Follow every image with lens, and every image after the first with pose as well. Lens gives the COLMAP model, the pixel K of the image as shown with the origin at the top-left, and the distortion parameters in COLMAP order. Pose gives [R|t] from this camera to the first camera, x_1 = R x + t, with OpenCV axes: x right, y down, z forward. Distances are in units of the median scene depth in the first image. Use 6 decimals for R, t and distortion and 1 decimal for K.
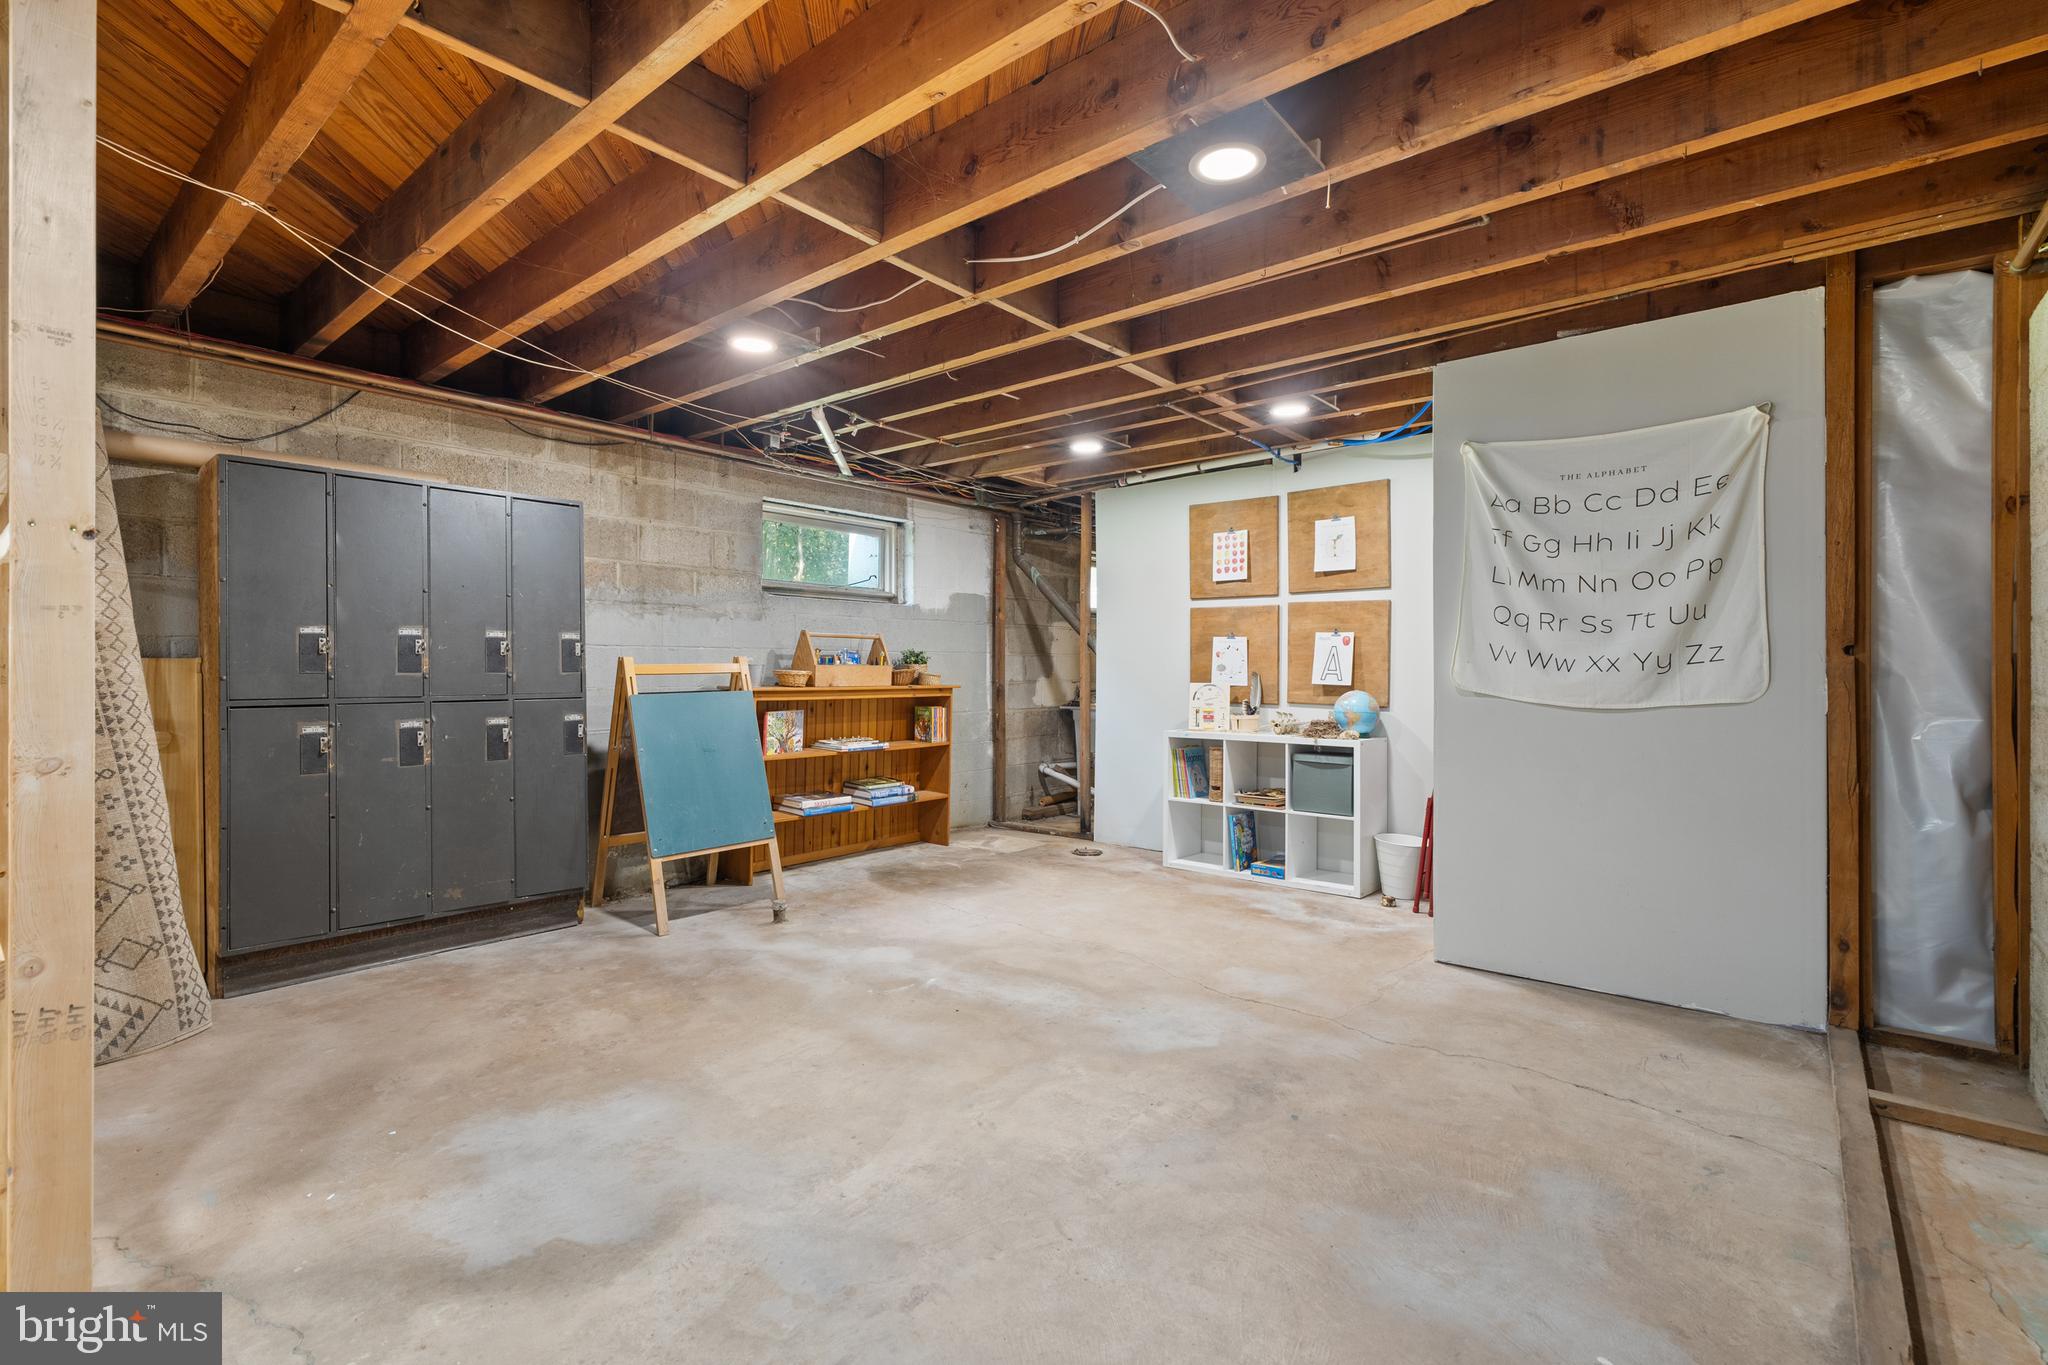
lens RADIAL K [[933.0, 0, 1014.2], [0, 933.0, 688.2], [0, 0, 1]] dist [-0.005678, 0.001334]
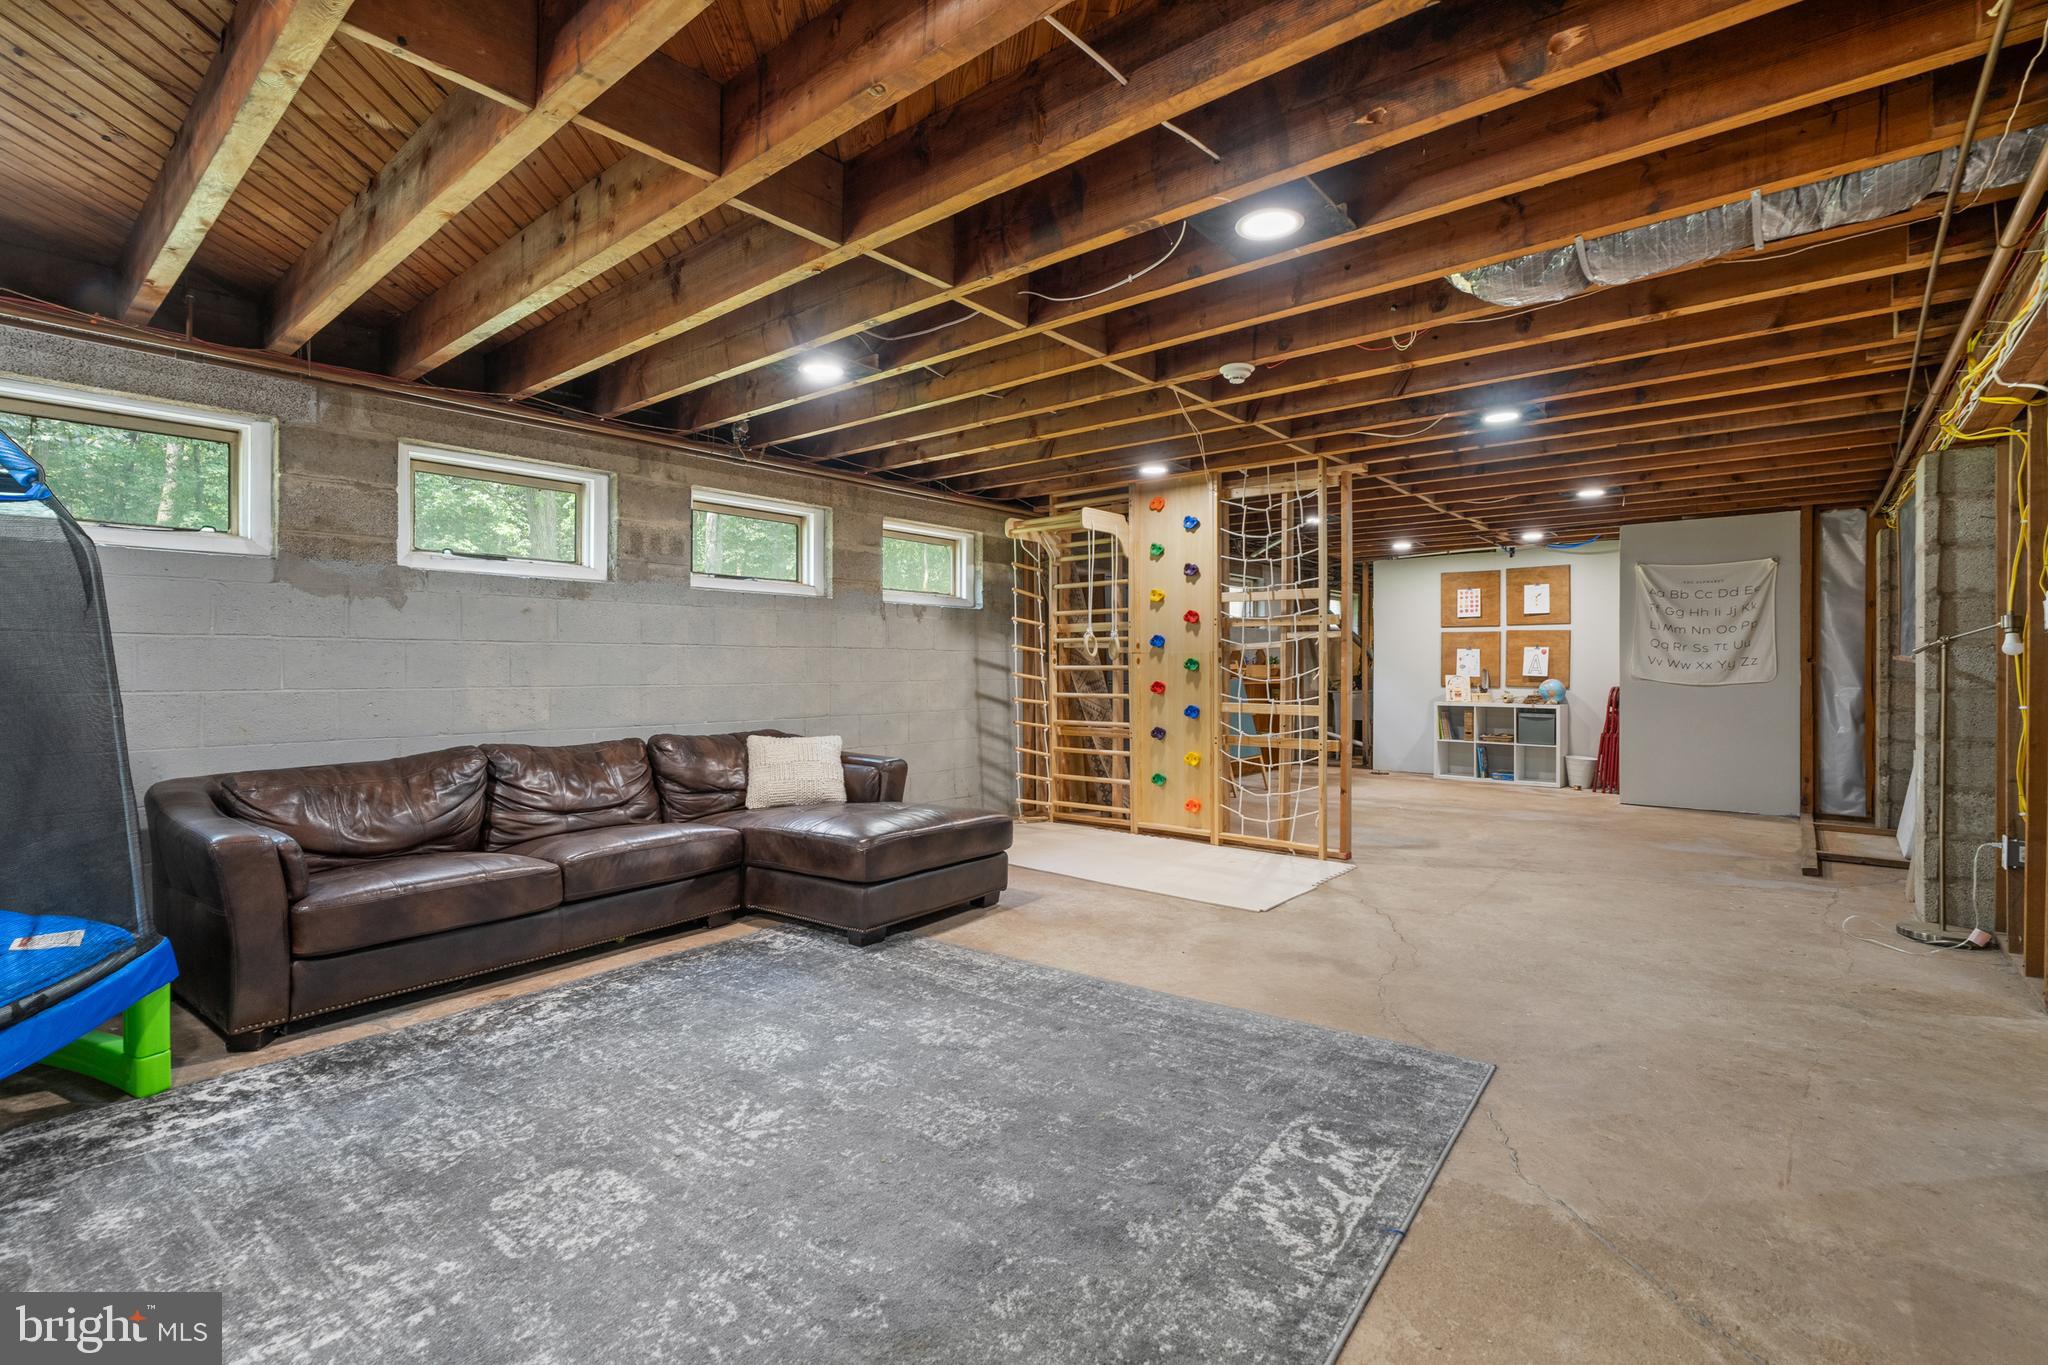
lens RADIAL K [[925.7, 0, 988.0], [0, 925.7, 690.3], [0, 0, 1]] dist [-0.060366, 0.025775]
pose [[0.999939, -0.002073, -0.010848, -0.726297], [0.002146, 0.999975, 0.006741, 0.010530], [0.010834, -0.006764, 0.999918, -0.809640]]
